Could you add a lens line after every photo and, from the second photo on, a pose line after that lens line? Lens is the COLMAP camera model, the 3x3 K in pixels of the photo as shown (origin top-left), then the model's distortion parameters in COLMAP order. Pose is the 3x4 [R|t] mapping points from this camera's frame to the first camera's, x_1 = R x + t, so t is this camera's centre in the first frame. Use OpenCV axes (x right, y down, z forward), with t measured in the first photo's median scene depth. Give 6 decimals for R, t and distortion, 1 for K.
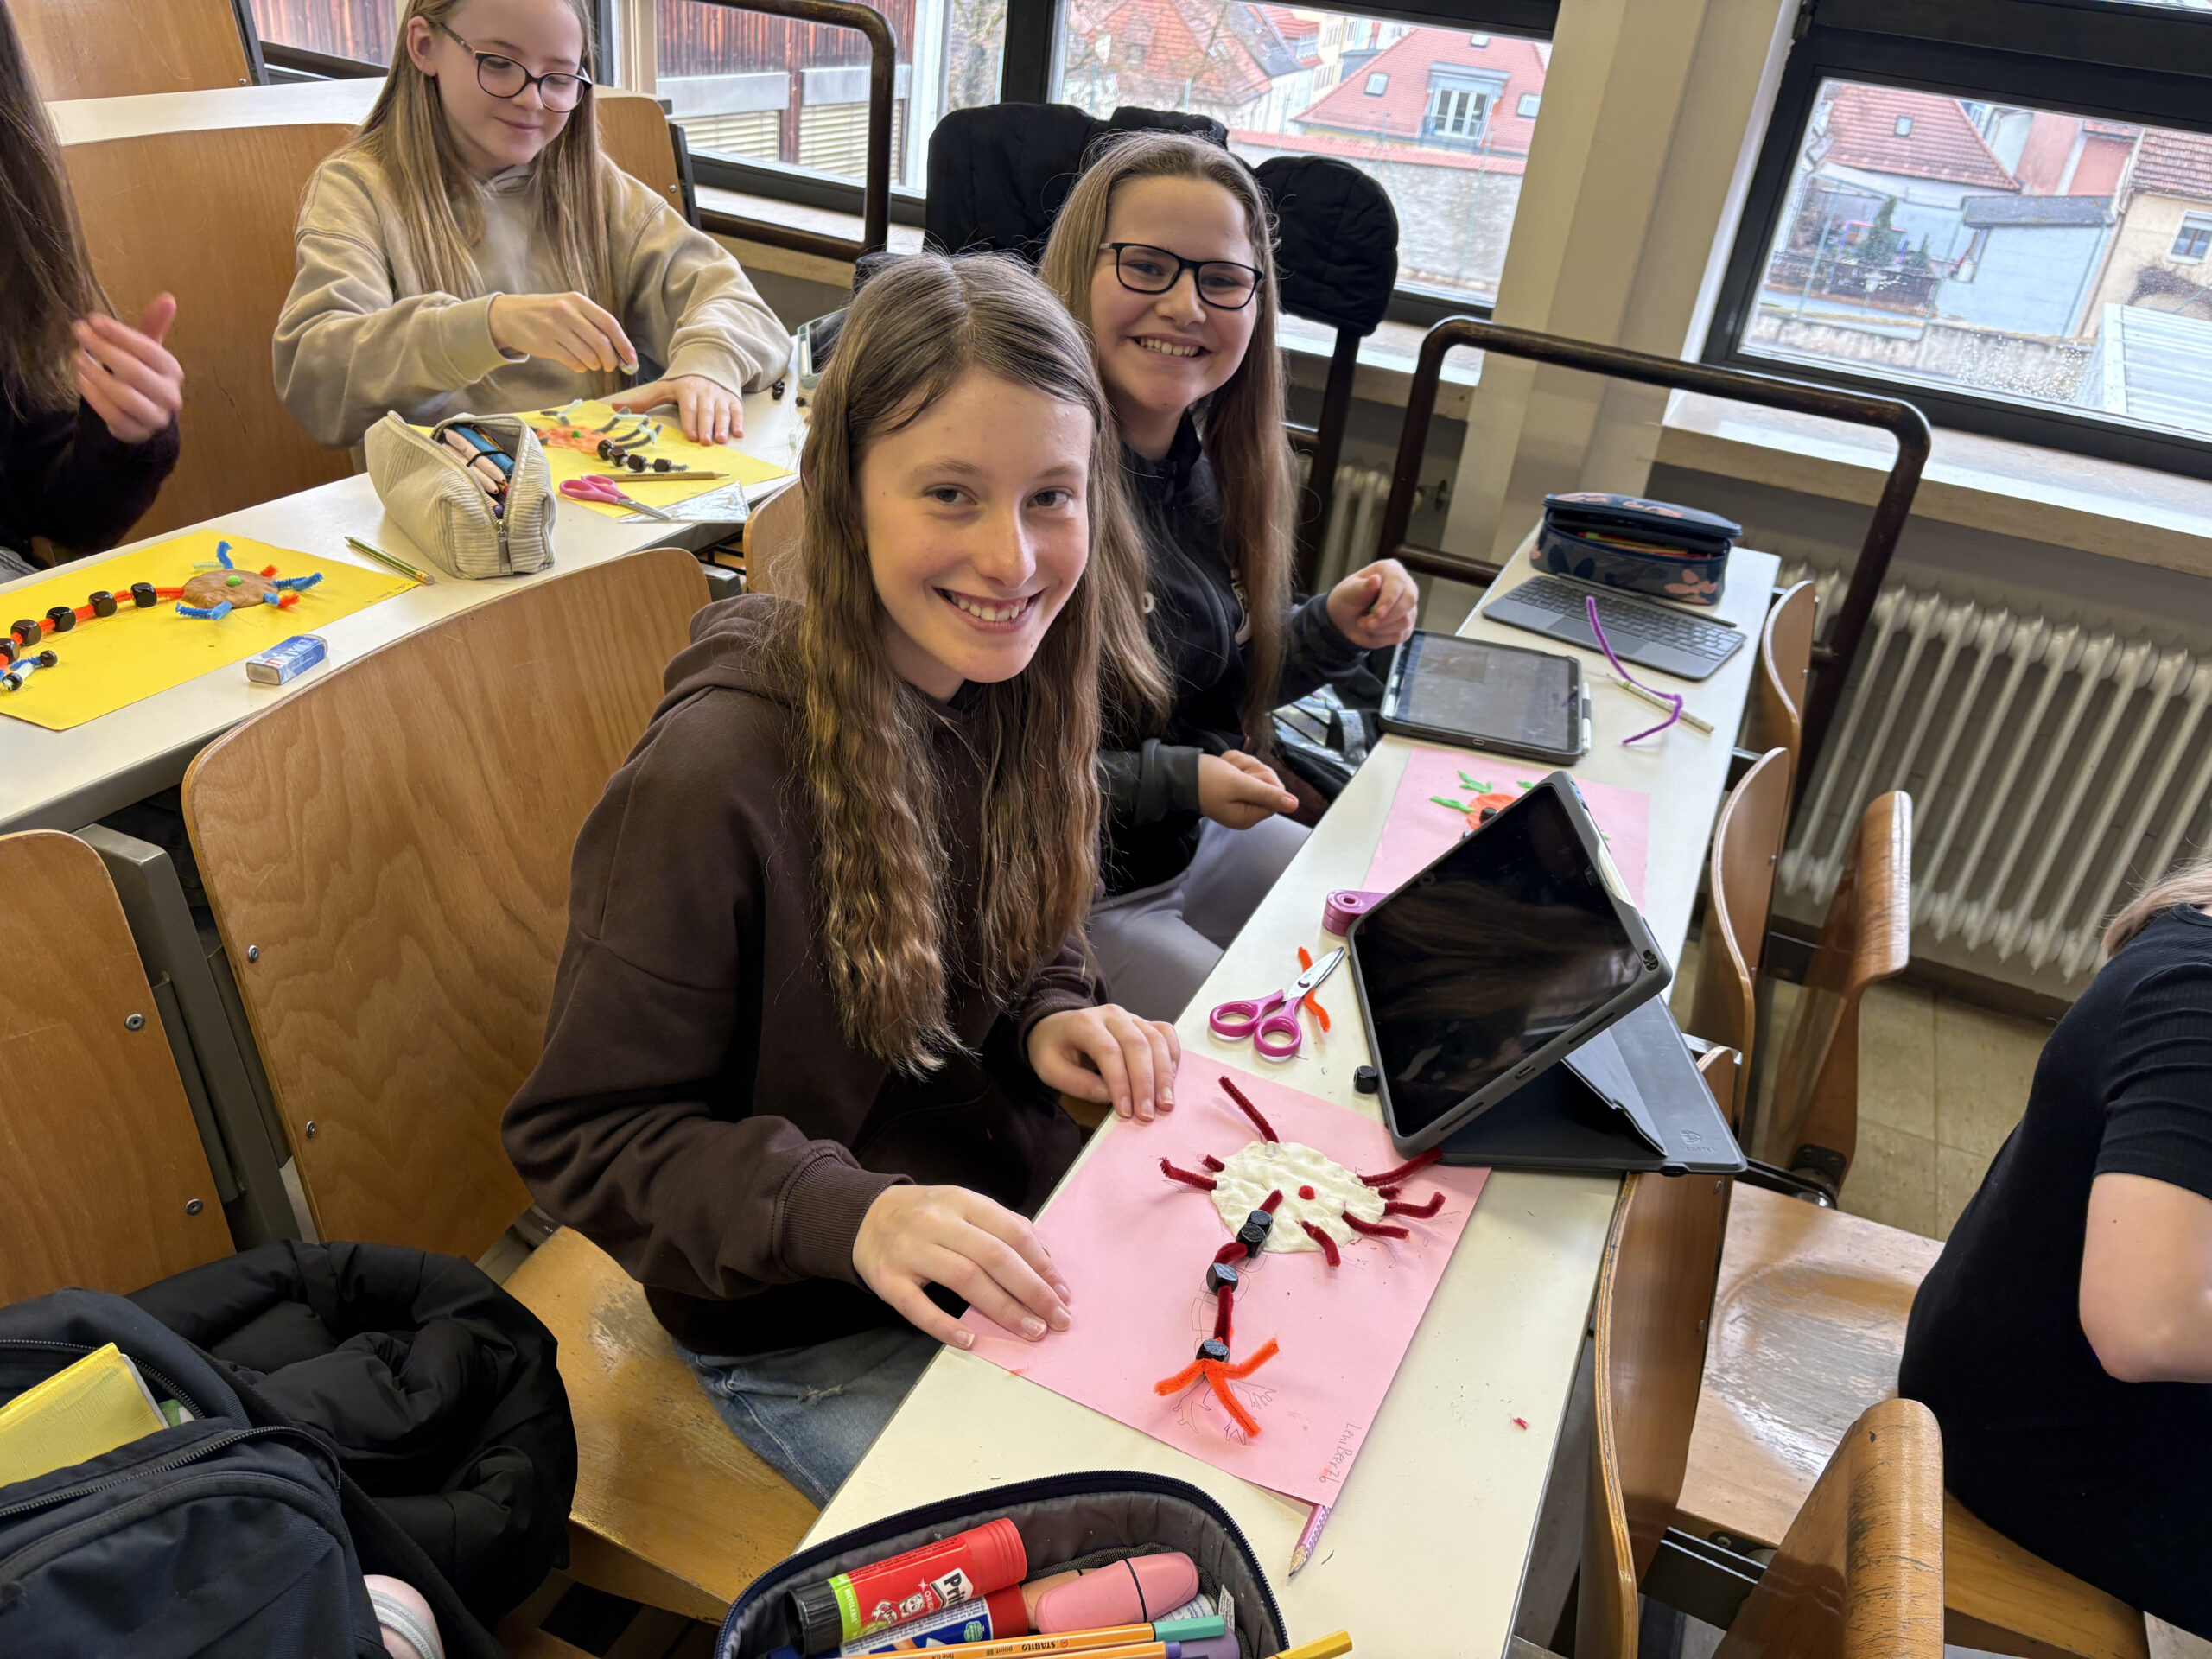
lens RADIAL K [[1660.8, 0, 1100.9], [0, 1660.8, 834.5], [0, 0, 1]] dist [0.016126, -0.039586]
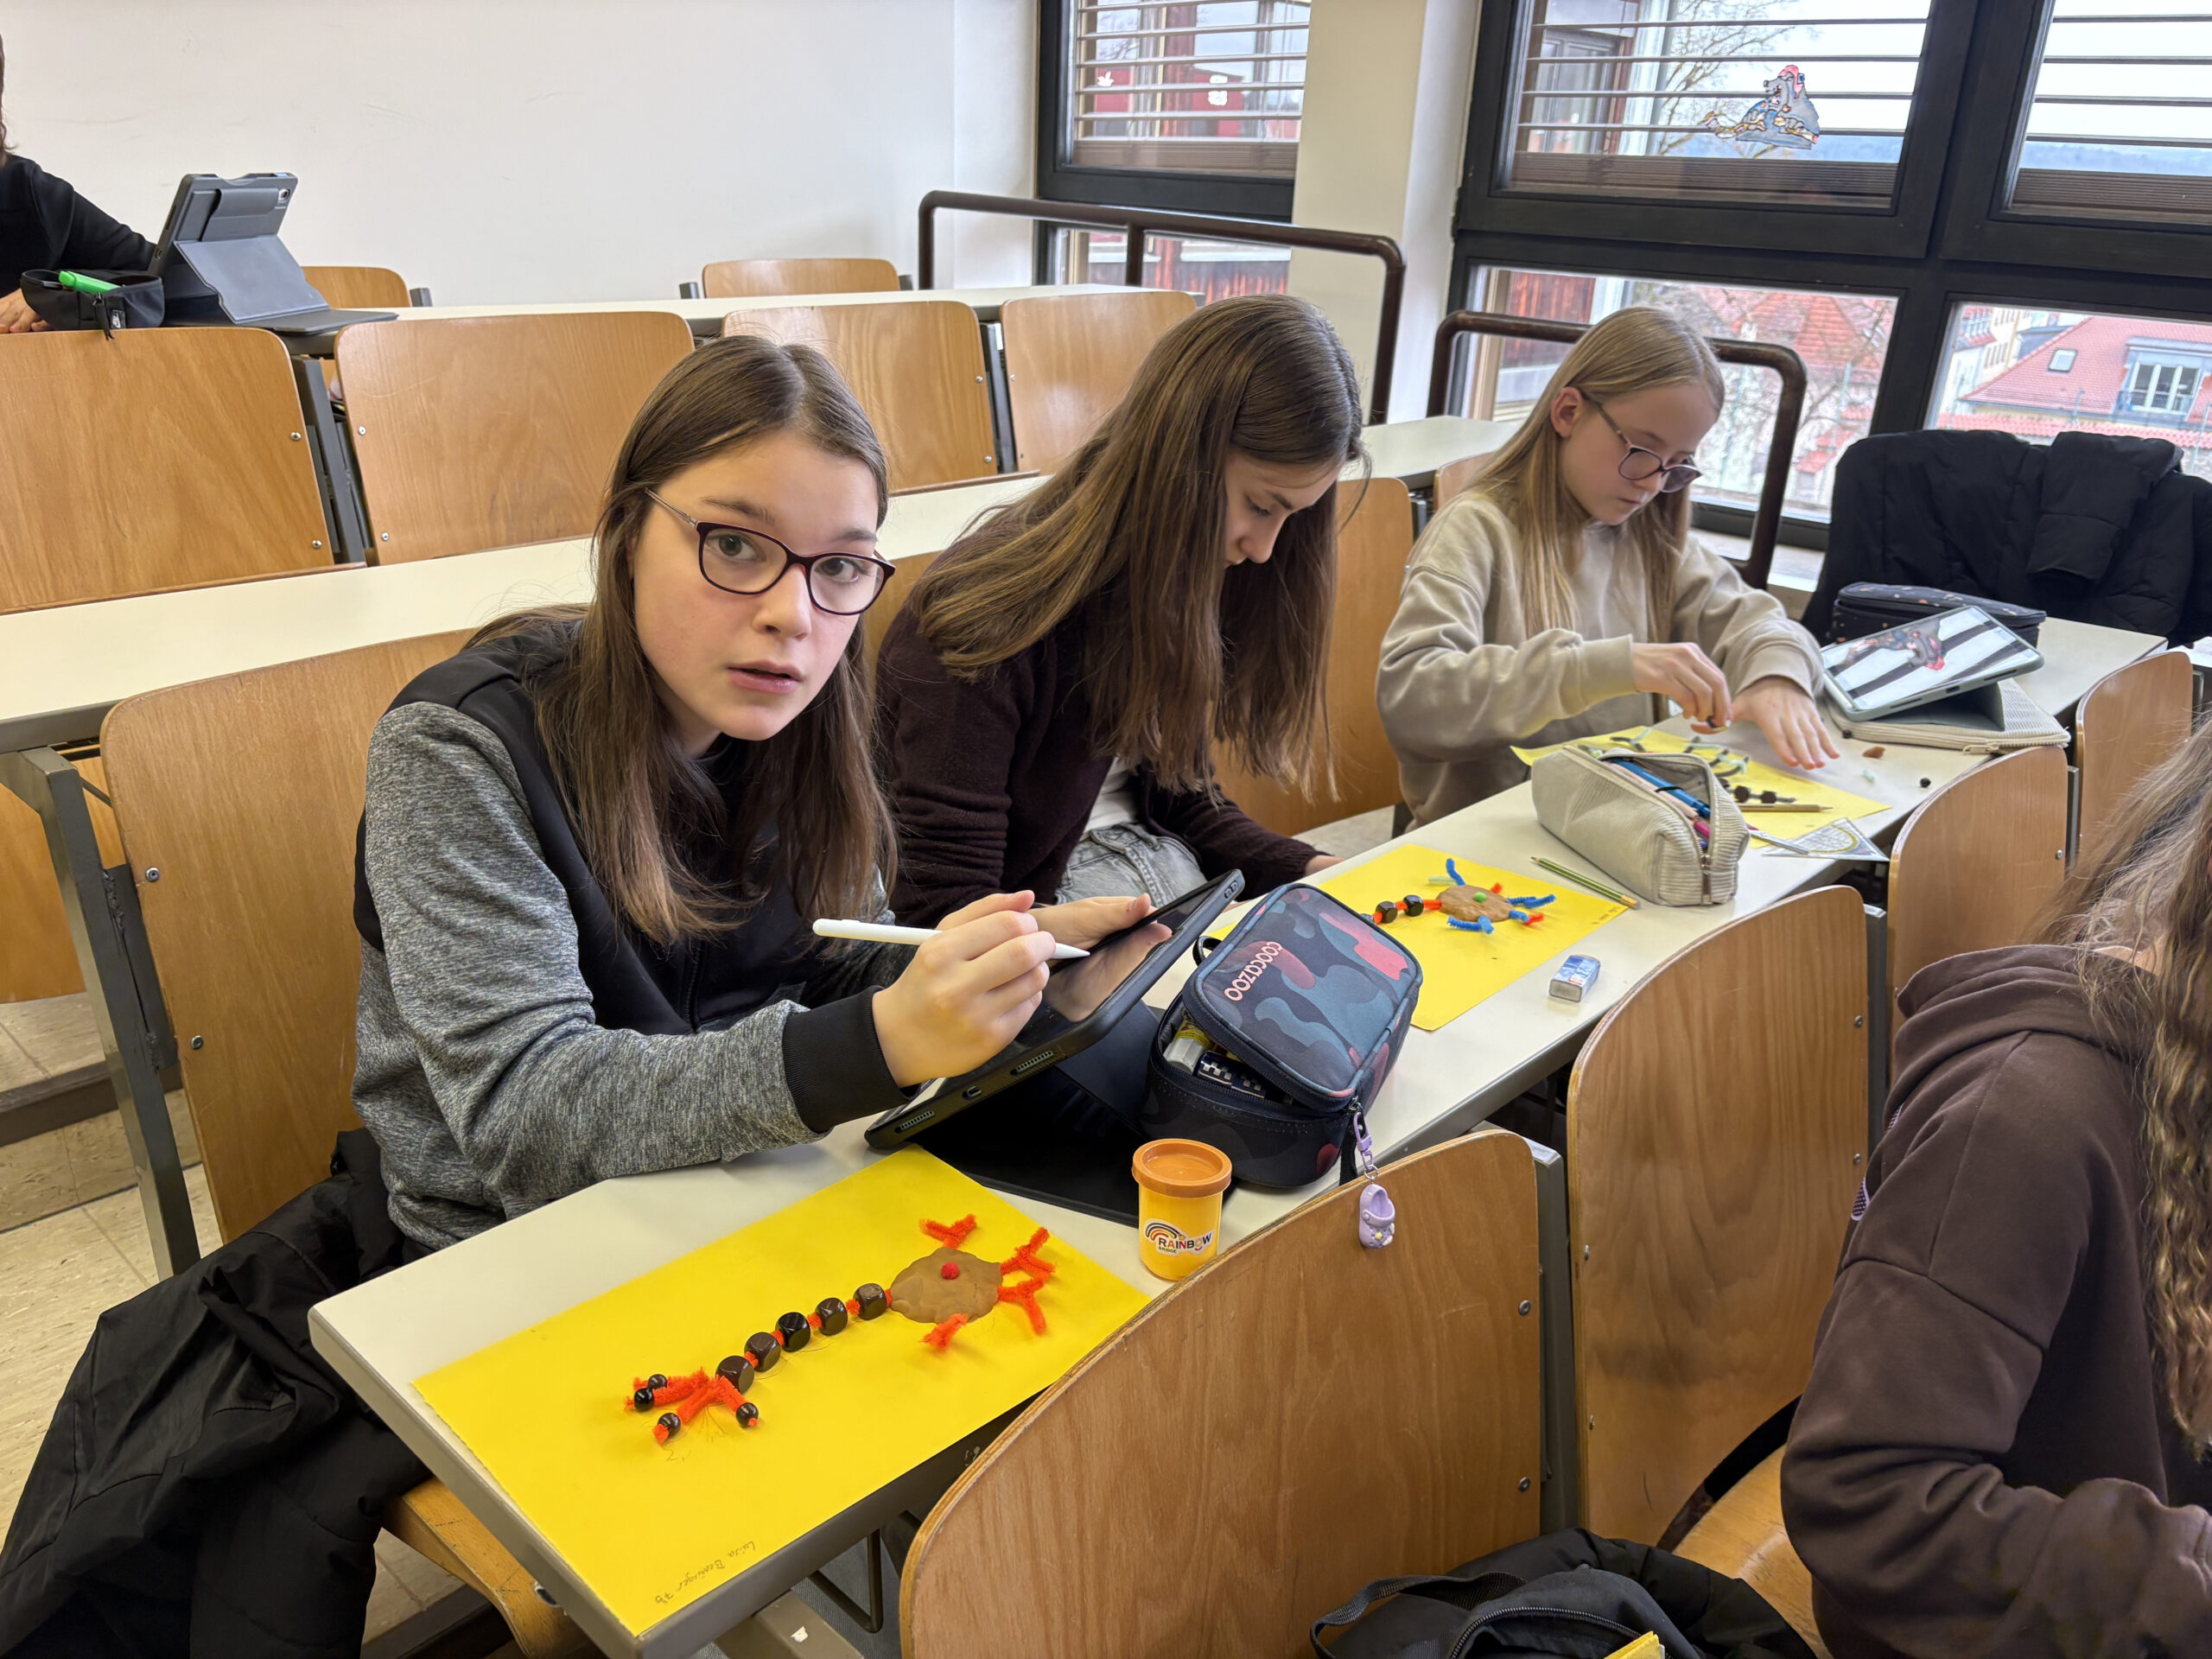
lens RADIAL K [[1660.8, 0, 1097.6], [0, 1660.8, 830.9], [0, 0, 1]] dist [0.016126, -0.039586]
pose [[0.940645, 0.054640, -0.334964, -0.308770], [-0.106724, 0.984509, -0.139109, -0.009750], [0.322174, 0.166601, 0.931906, -0.111617]]
